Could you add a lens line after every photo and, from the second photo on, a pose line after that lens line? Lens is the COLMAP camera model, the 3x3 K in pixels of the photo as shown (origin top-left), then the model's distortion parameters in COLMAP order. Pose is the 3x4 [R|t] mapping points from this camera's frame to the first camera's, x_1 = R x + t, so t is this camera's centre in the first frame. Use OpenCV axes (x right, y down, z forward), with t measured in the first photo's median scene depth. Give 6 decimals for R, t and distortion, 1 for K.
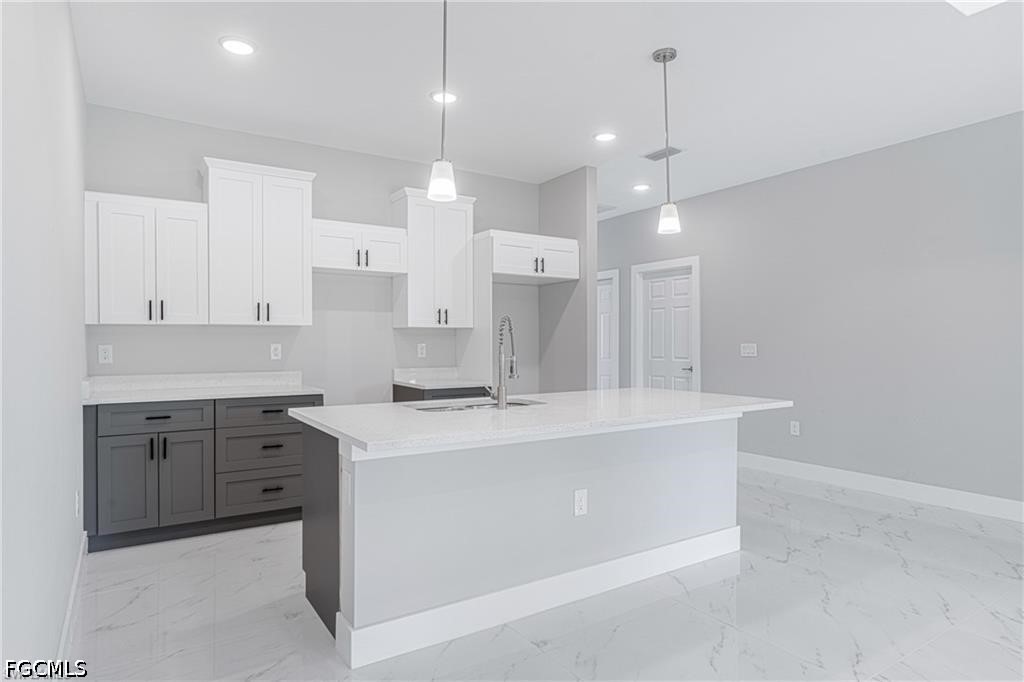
lens RADIAL K [[593.6, 0, 512.0], [0, 593.6, 341.0], [0, 0, 1]] dist [0.000928, -0.000148]
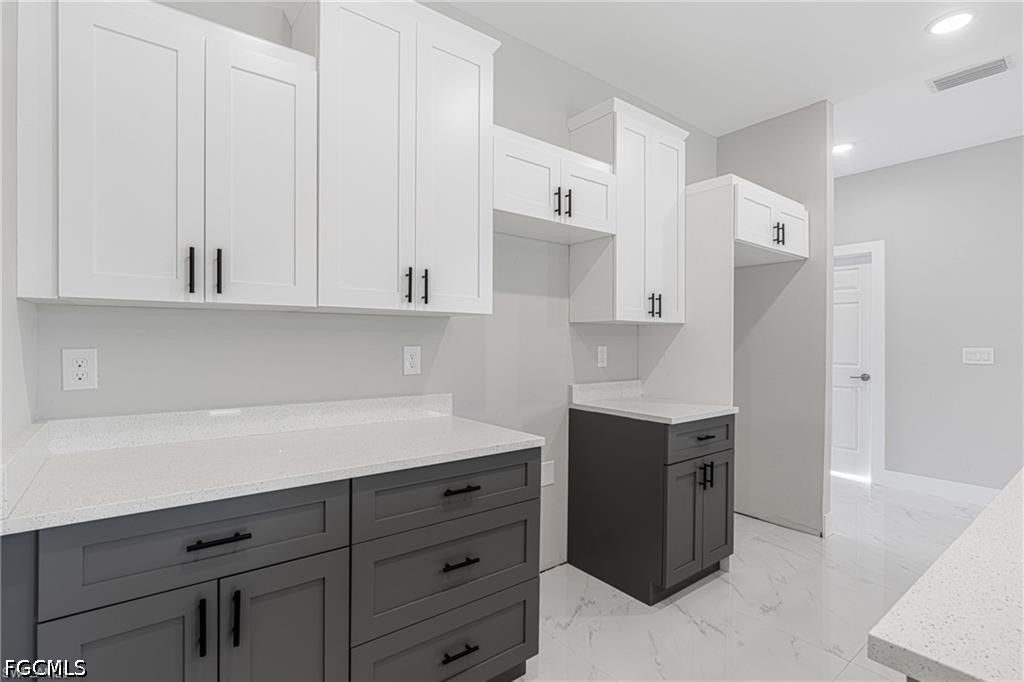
lens RADIAL K [[490.8, 0, 532.1], [0, 490.8, 341.5], [0, 0, 1]] dist [-0.001156, -0.000408]
pose [[0.994151, 0.005701, 0.107848, -0.337269], [-0.005813, 0.999983, 0.000726, -0.001376], [-0.107842, -0.001348, 0.994167, 0.520743]]
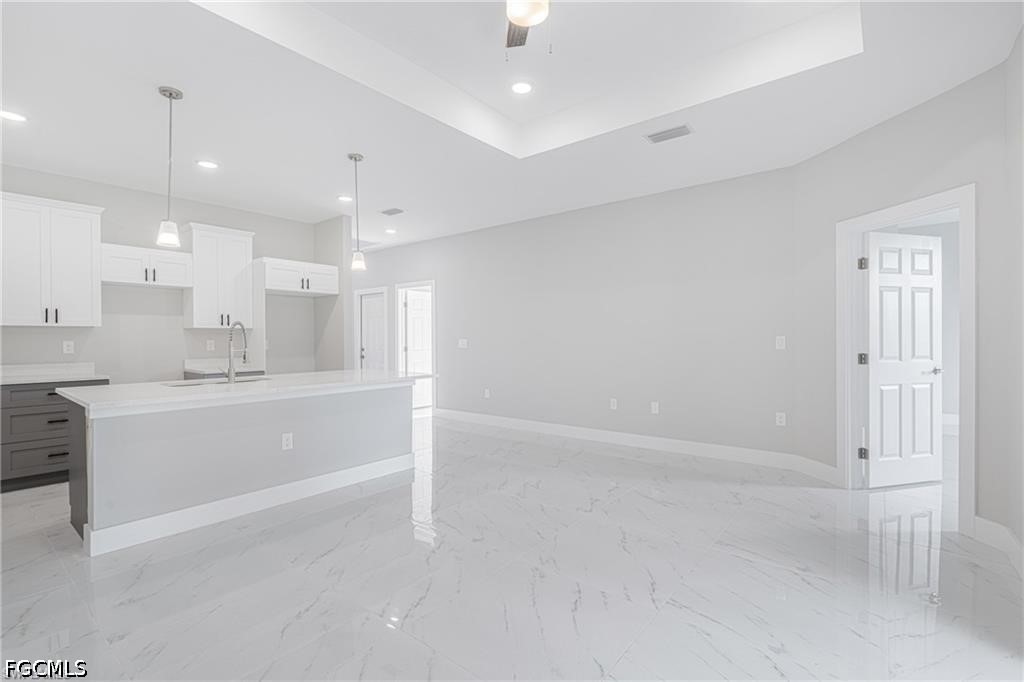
lens RADIAL K [[466.8, 0, 507.8], [0, 466.8, 337.8], [0, 0, 1]] dist [-0.002084, -0.000159]
pose [[0.952003, -0.002834, 0.306075, 0.184308], [0.002409, 0.999996, 0.001769, -0.001260], [-0.306079, -0.000947, 0.952006, -0.218693]]
